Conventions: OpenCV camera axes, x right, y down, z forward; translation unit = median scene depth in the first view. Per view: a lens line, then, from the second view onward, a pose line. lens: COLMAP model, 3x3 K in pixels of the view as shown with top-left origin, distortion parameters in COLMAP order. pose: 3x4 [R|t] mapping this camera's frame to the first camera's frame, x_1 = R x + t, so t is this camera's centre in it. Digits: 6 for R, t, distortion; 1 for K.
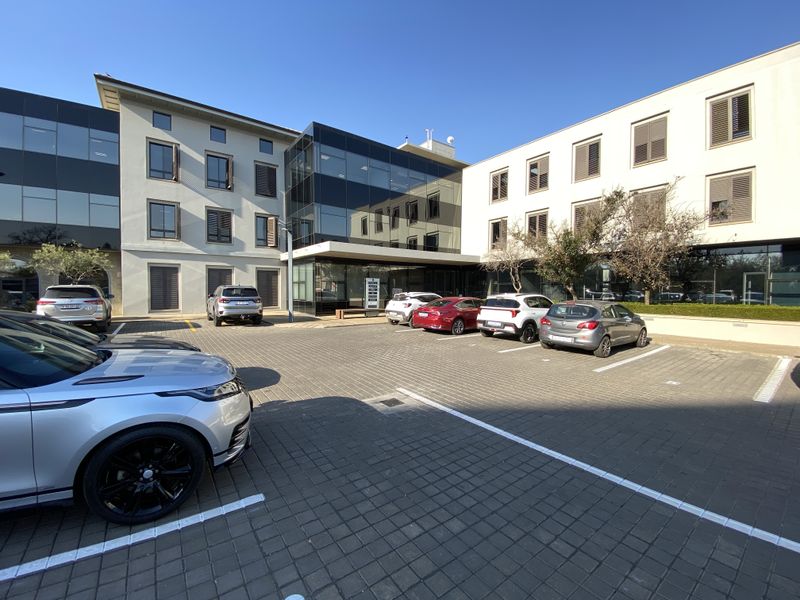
lens RADIAL K [[336.7, 0, 396.5], [0, 336.7, 295.7], [0, 0, 1]] dist [-0.001253, -0.012383]
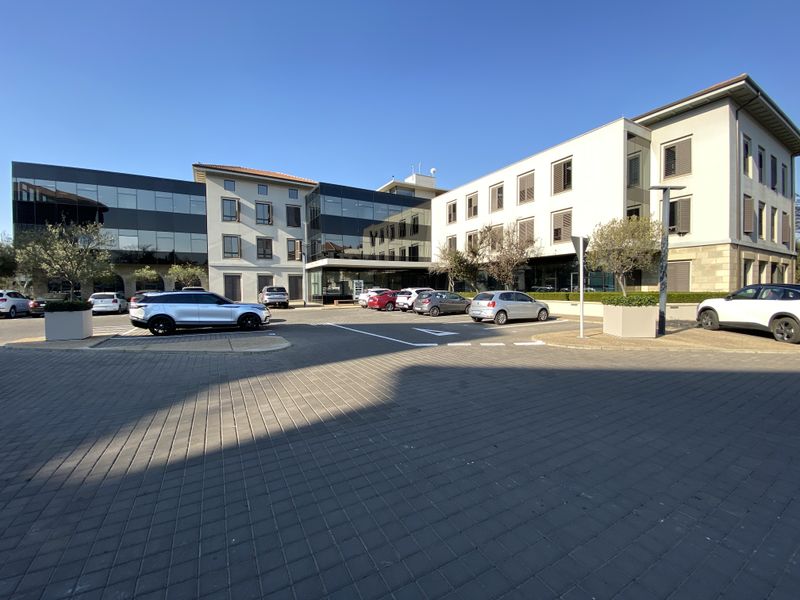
lens RADIAL K [[329.9, 0, 400.0], [0, 329.9, 300.0], [0, 0, 1]] dist [-0.022305, -0.000269]
pose [[0.993486, -0.009781, -0.113536, 0.280147], [0.011381, 0.999845, 0.013454, 0.021168], [0.113386, -0.014658, 0.993443, -0.467179]]
